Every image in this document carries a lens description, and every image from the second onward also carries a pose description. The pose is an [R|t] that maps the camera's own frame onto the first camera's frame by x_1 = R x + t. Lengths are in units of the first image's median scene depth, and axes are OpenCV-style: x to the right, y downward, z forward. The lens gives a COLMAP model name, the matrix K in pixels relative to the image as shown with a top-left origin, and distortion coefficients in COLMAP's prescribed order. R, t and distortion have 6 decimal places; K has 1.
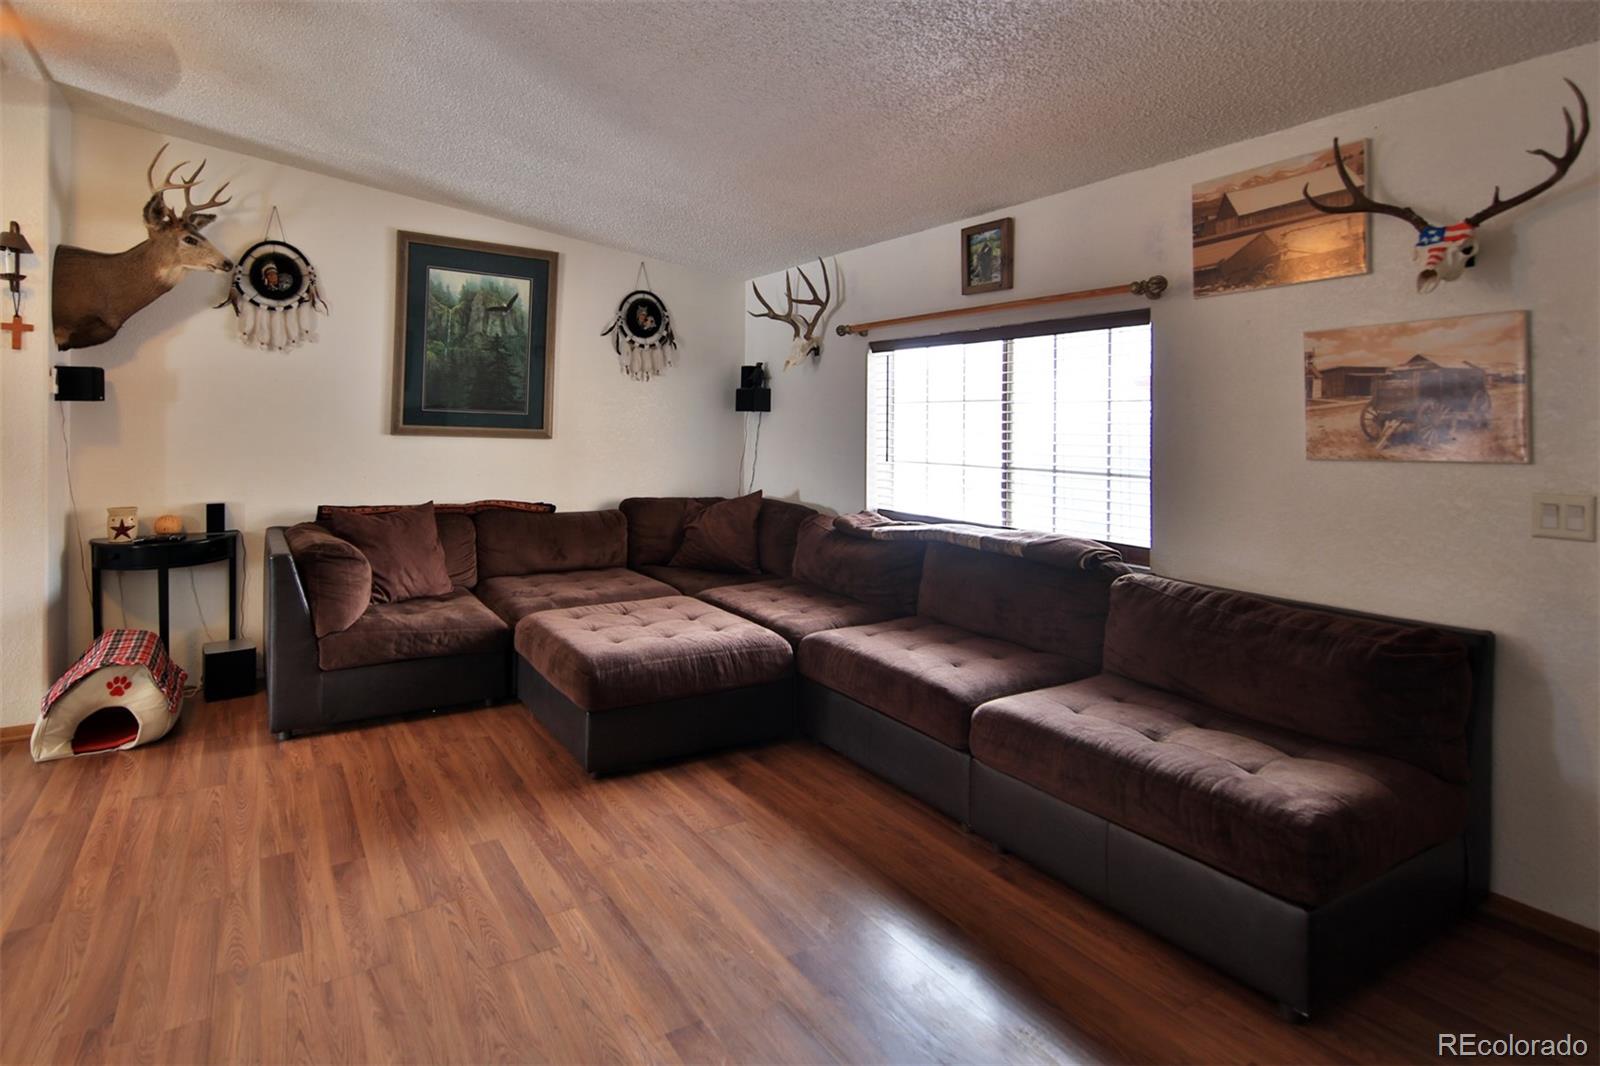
lens RADIAL K [[817.7, 0, 789.0], [0, 817.7, 420.9], [0, 0, 1]] dist [0.003052, -0.000663]
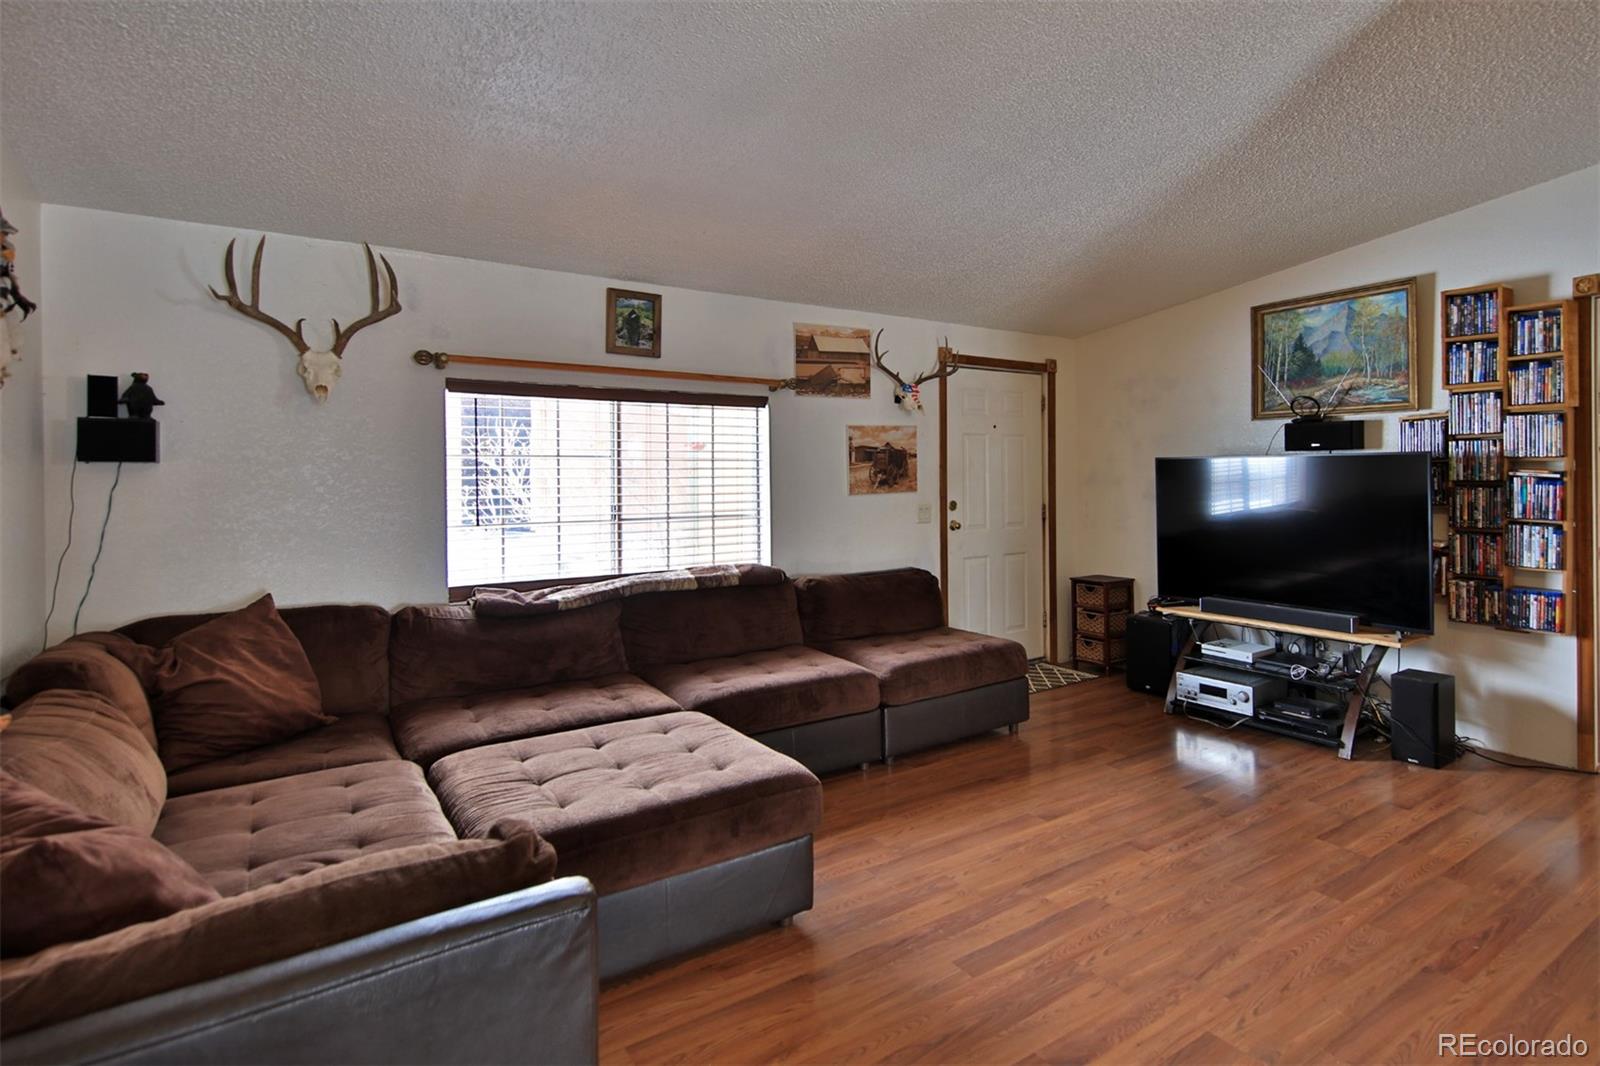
lens RADIAL K [[836.7, 0, 775.4], [0, 836.7, 473.4], [0, 0, 1]] dist [0.007172, 0.000919]
pose [[-0.007435, -0.003437, 0.999966, -1.149971], [0.003221, 0.999989, 0.003461, -0.008599], [-0.999967, 0.003247, -0.007424, 1.105929]]
